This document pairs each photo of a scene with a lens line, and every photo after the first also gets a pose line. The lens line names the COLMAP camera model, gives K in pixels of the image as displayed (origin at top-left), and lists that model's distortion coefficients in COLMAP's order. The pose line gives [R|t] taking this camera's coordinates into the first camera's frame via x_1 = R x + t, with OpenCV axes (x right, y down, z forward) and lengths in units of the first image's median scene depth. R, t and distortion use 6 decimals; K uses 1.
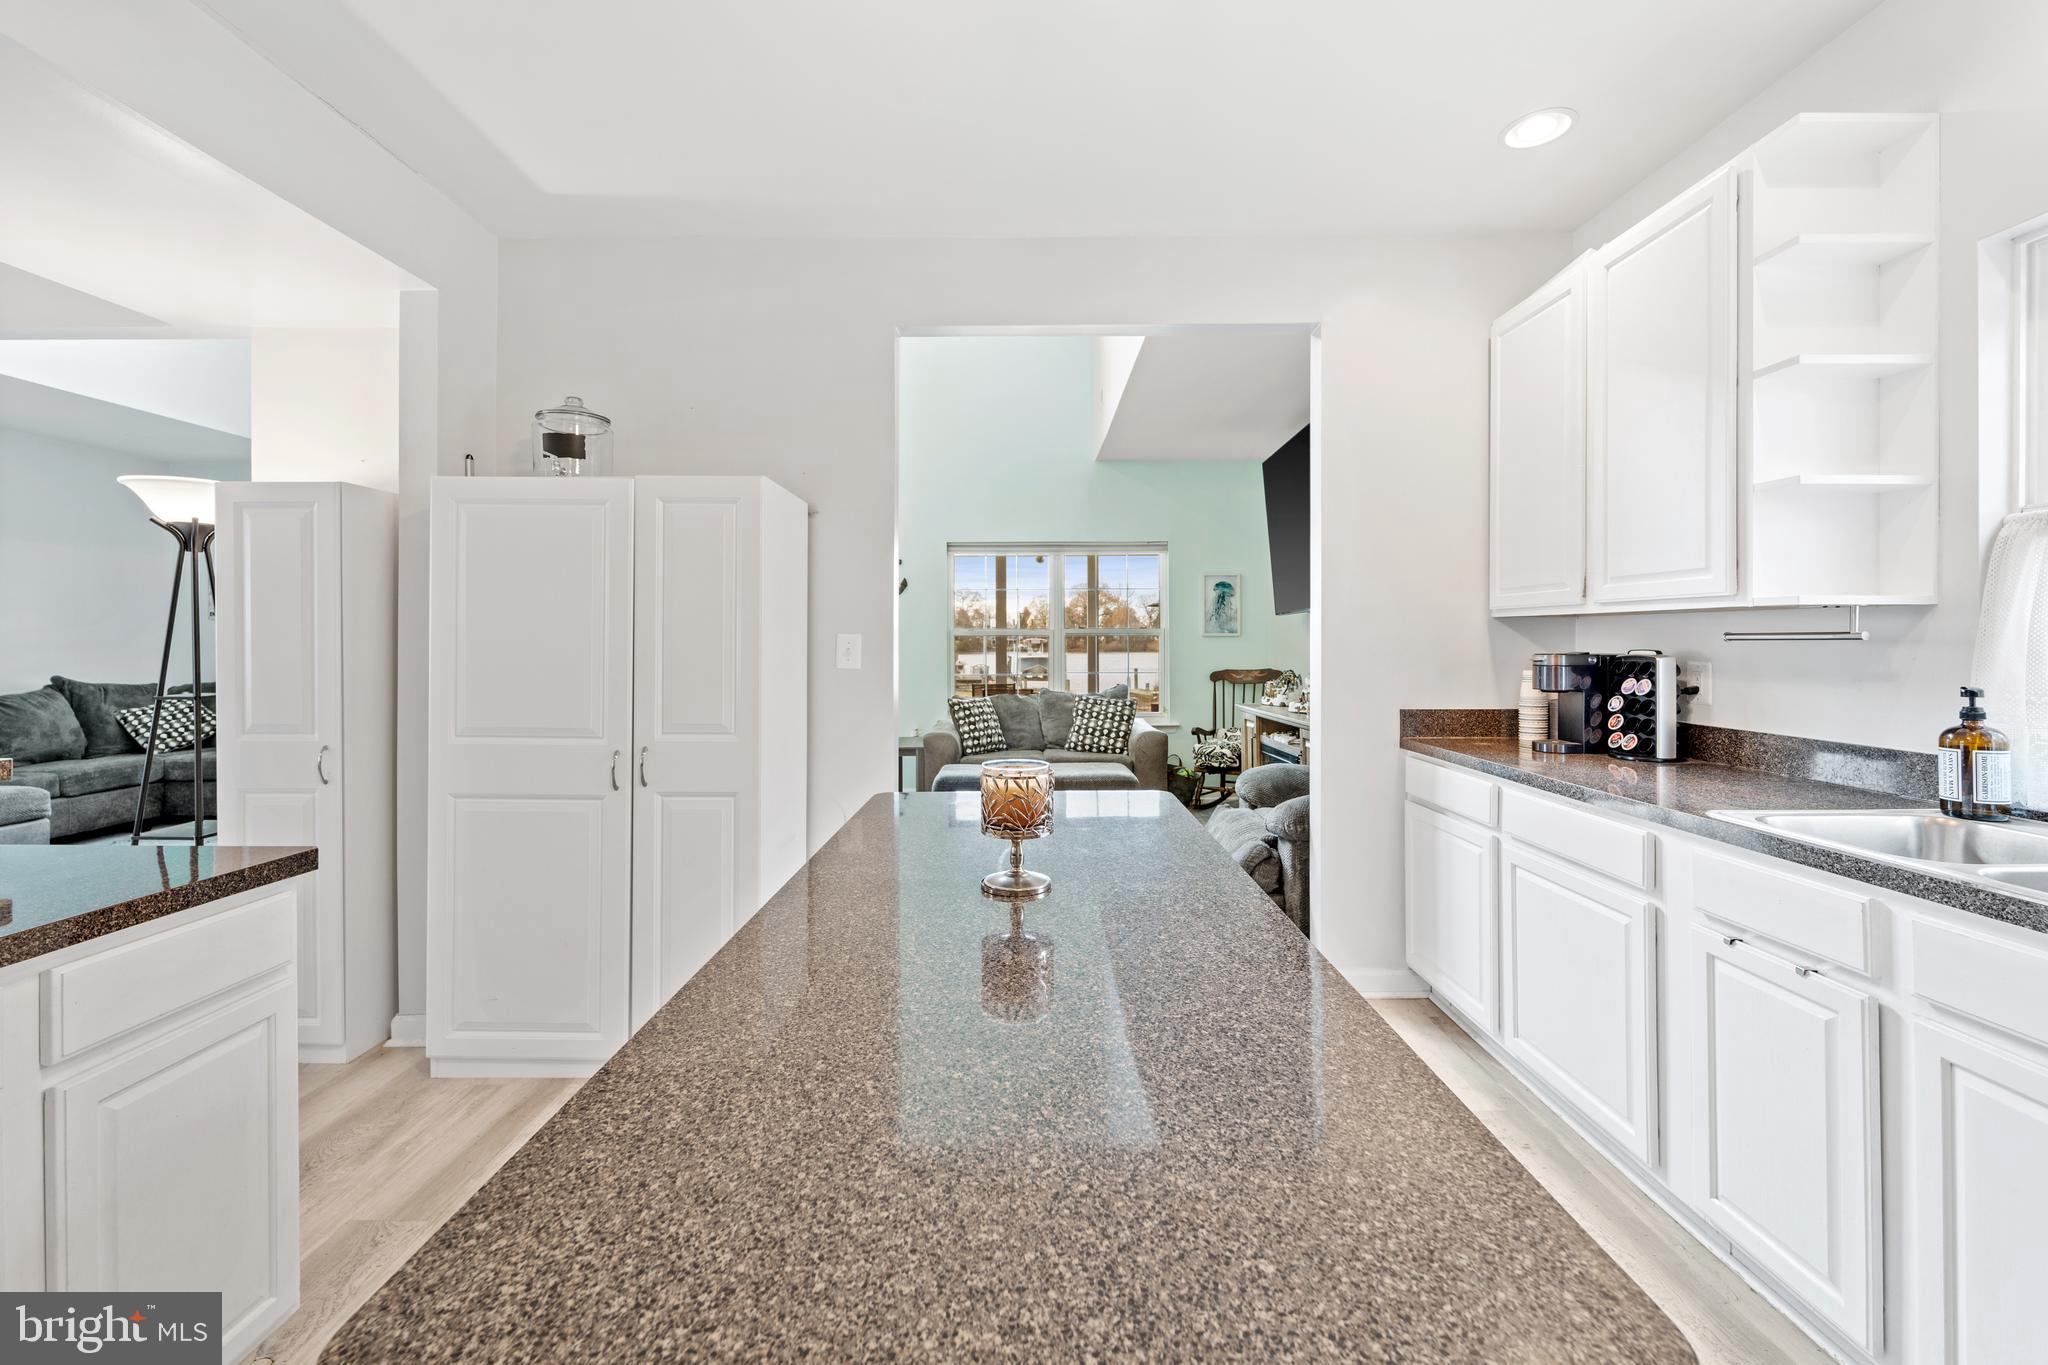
lens RADIAL K [[832.7, 0, 1033.8], [0, 832.7, 643.6], [0, 0, 1]] dist [0.003402, -0.000877]
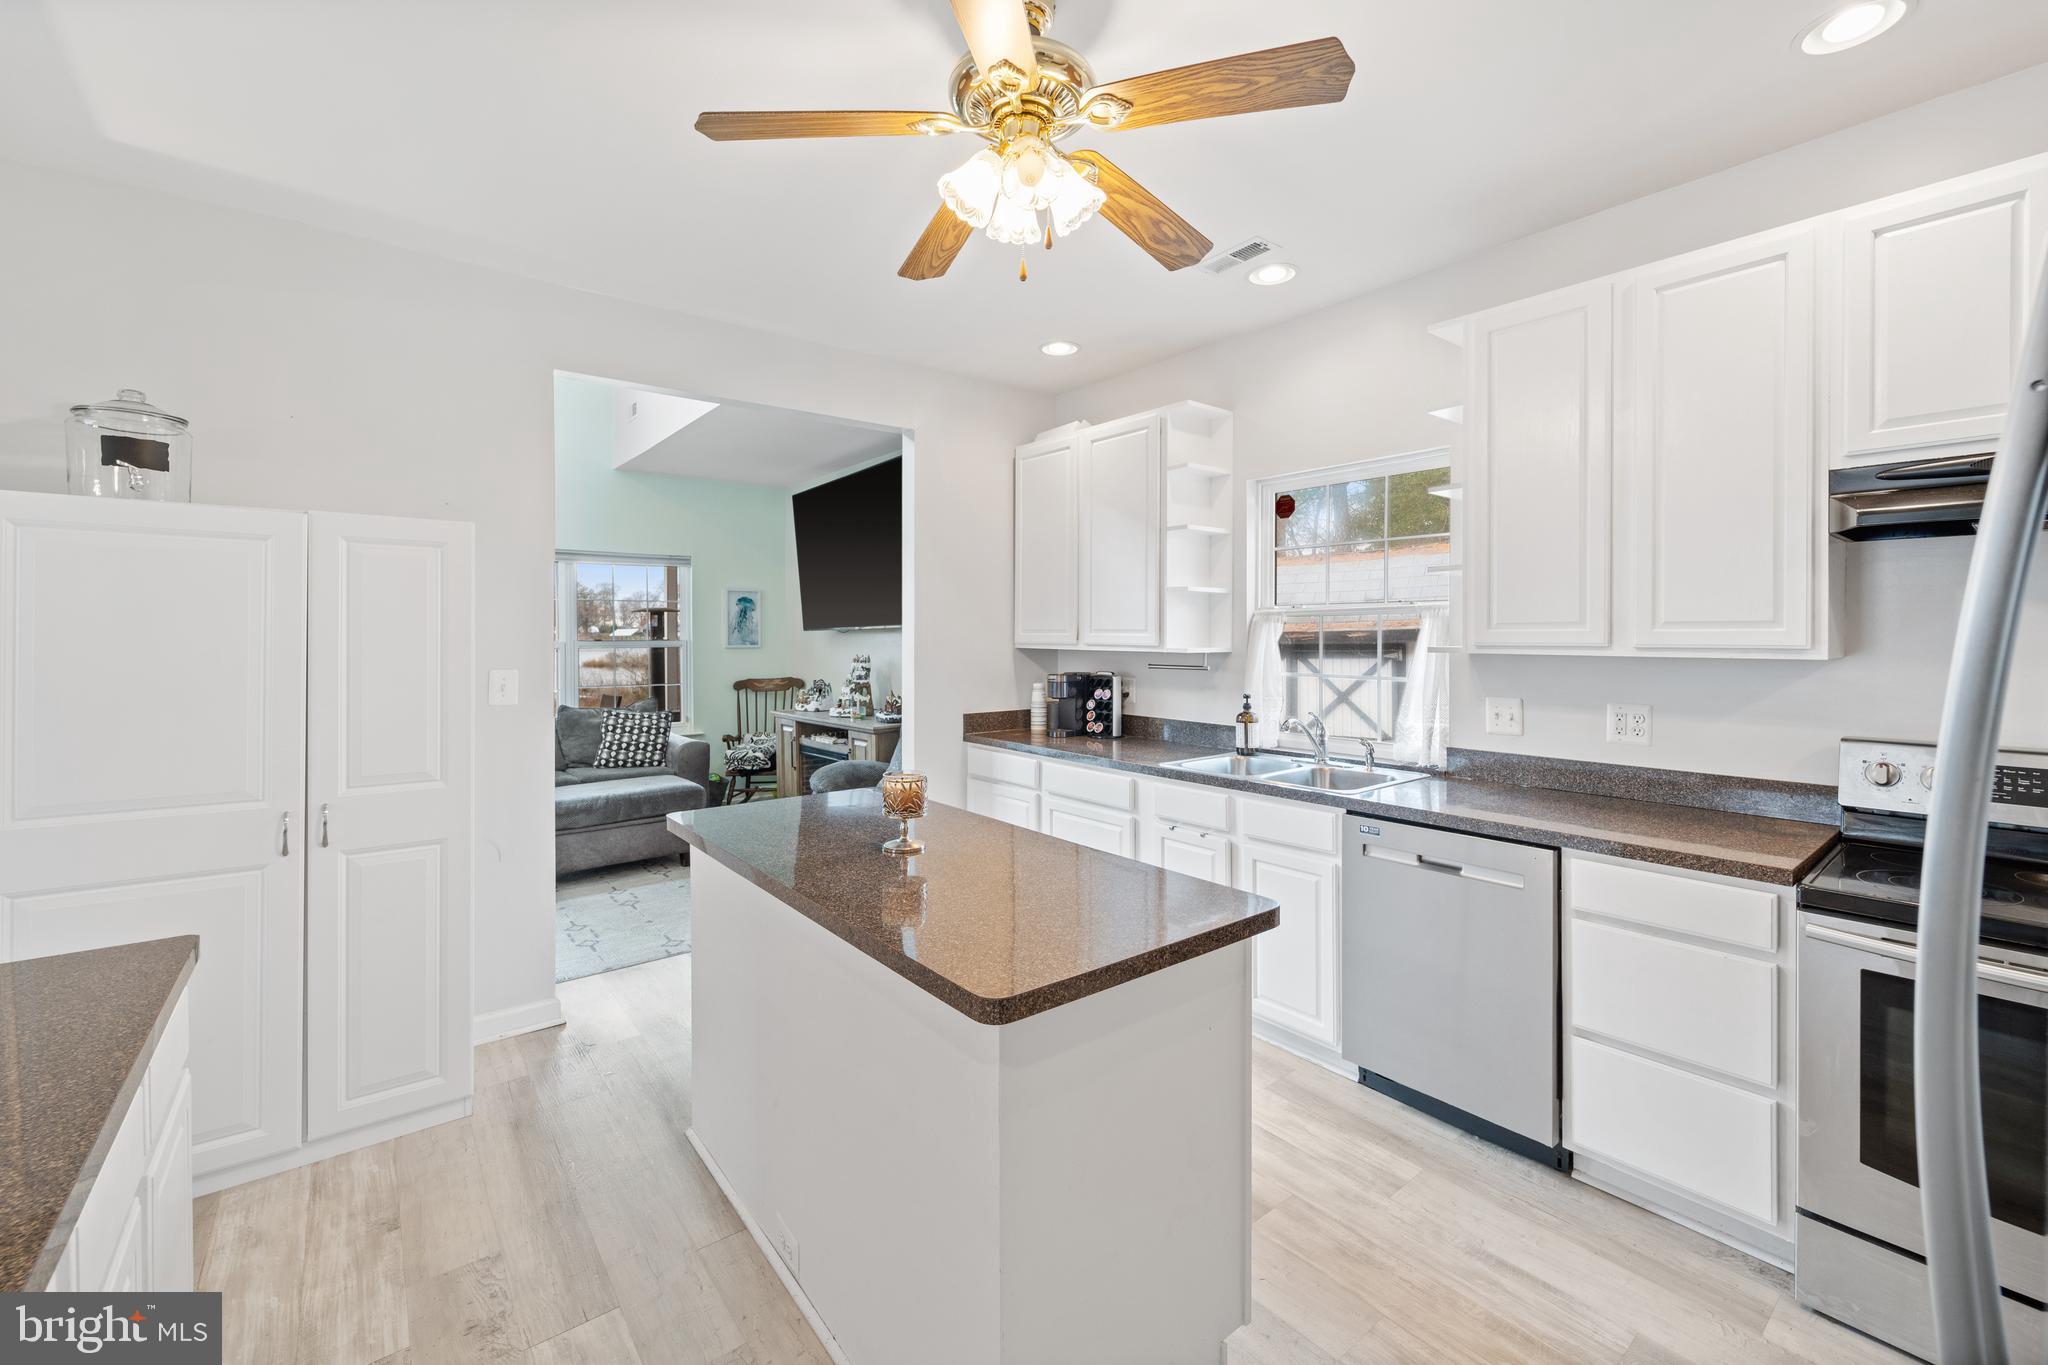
lens RADIAL K [[832.7, 0, 1043.2], [0, 832.7, 643.7], [0, 0, 1]] dist [0.003402, -0.000877]
pose [[0.777561, -0.003582, 0.628798, -0.385334], [-0.000679, 0.999978, 0.006536, -0.055487], [-0.628807, -0.005509, 0.777542, -0.202279]]
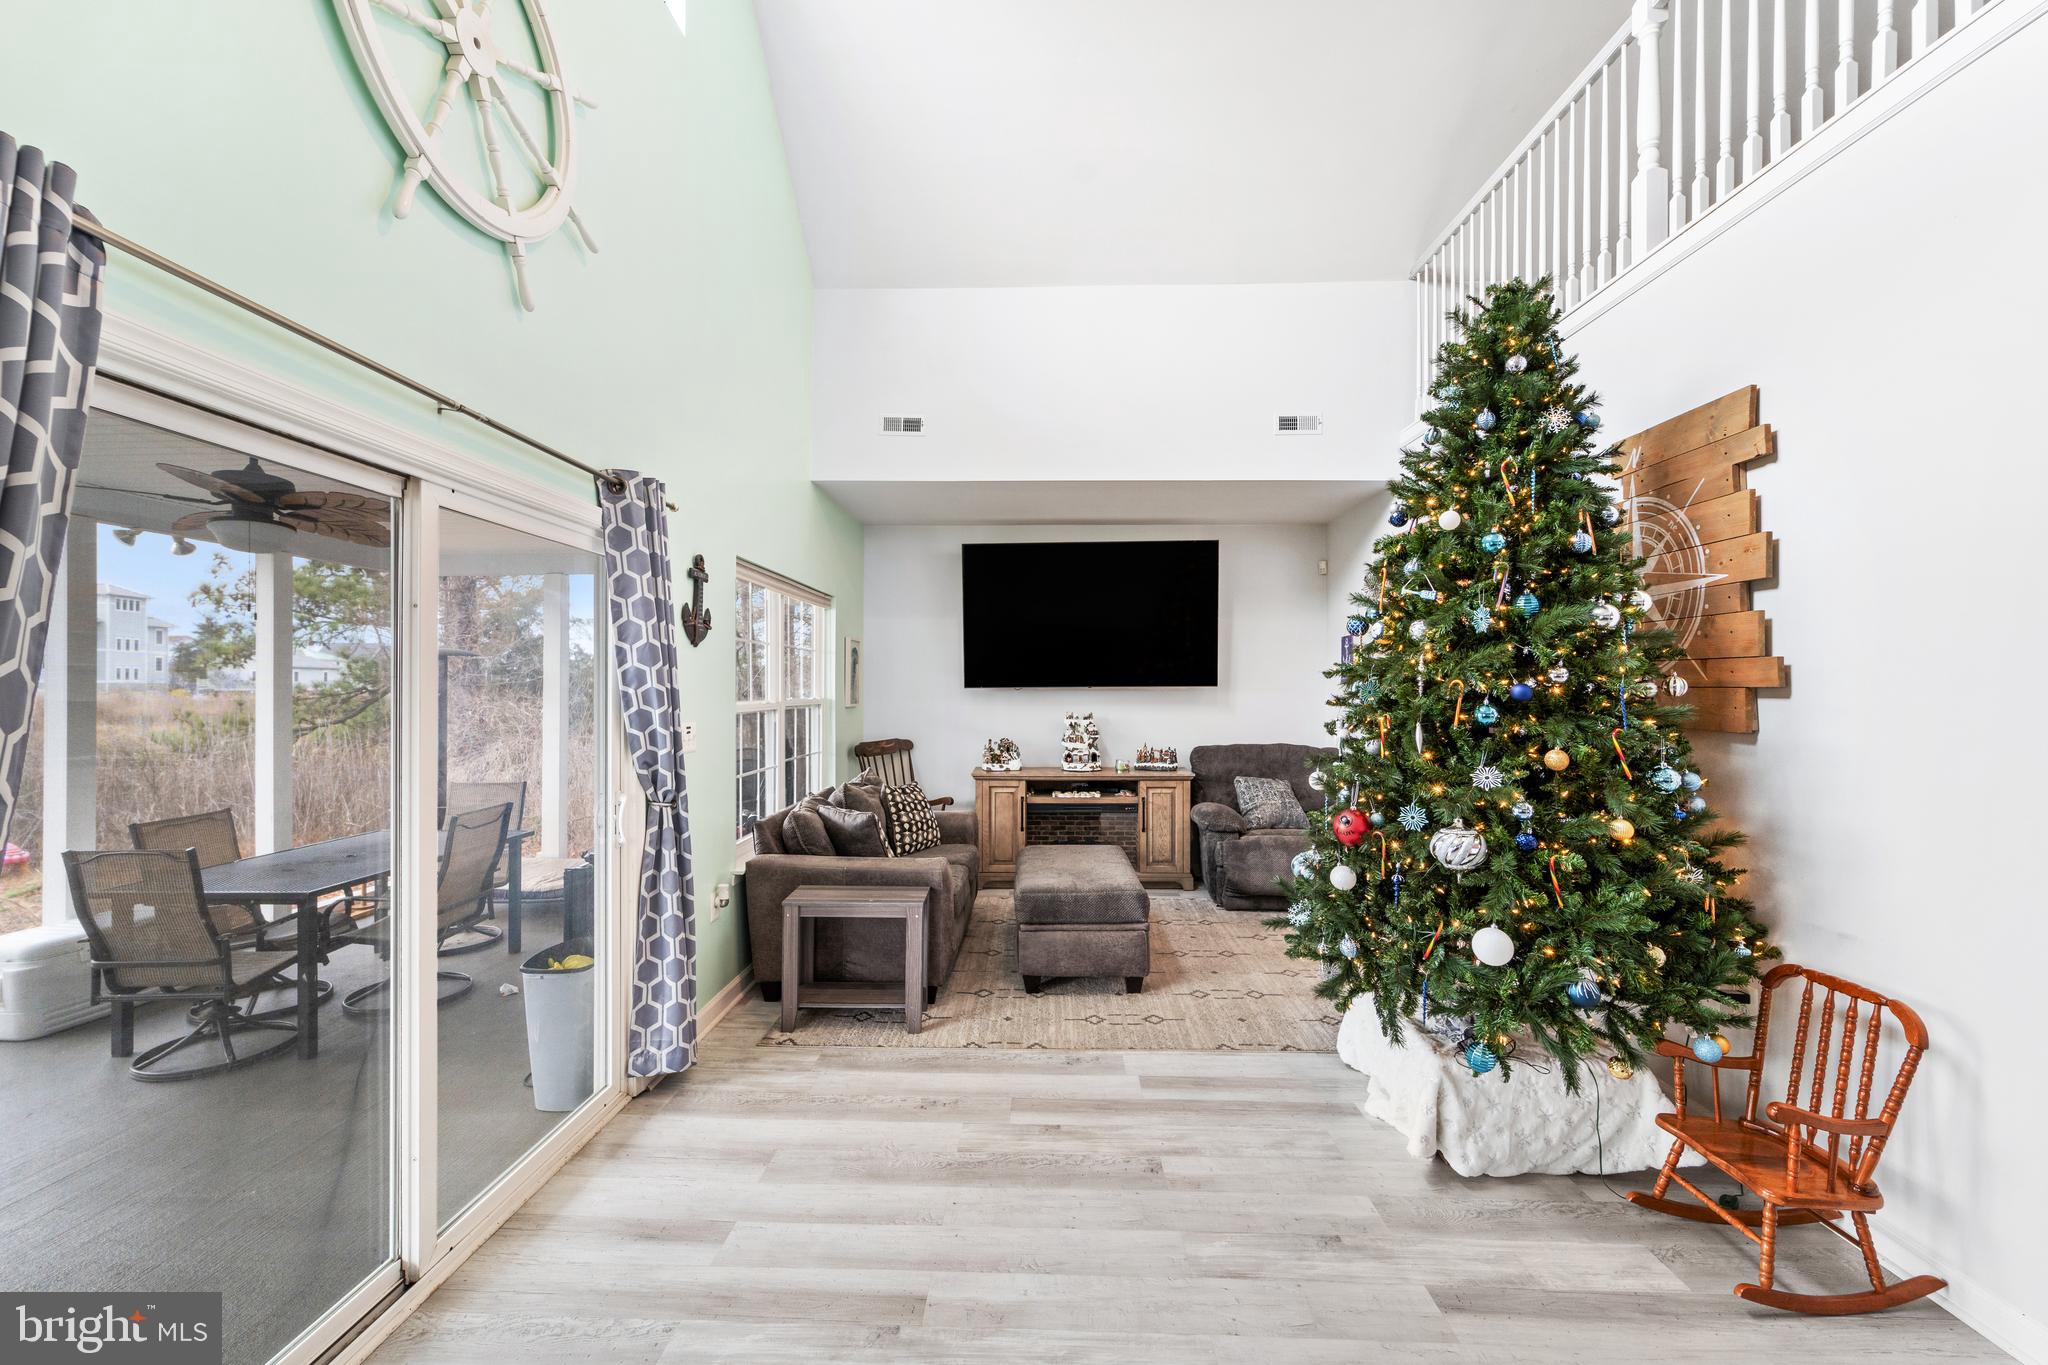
lens RADIAL K [[832.7, 0, 1036.5], [0, 832.7, 684.9], [0, 0, 1]] dist [0.003402, -0.000877]
pose [[0.028365, 0.007066, 0.999573, -1.724183], [-0.003347, 0.999970, -0.006974, -0.067273], [-0.999592, -0.003147, 0.028388, 1.968175]]
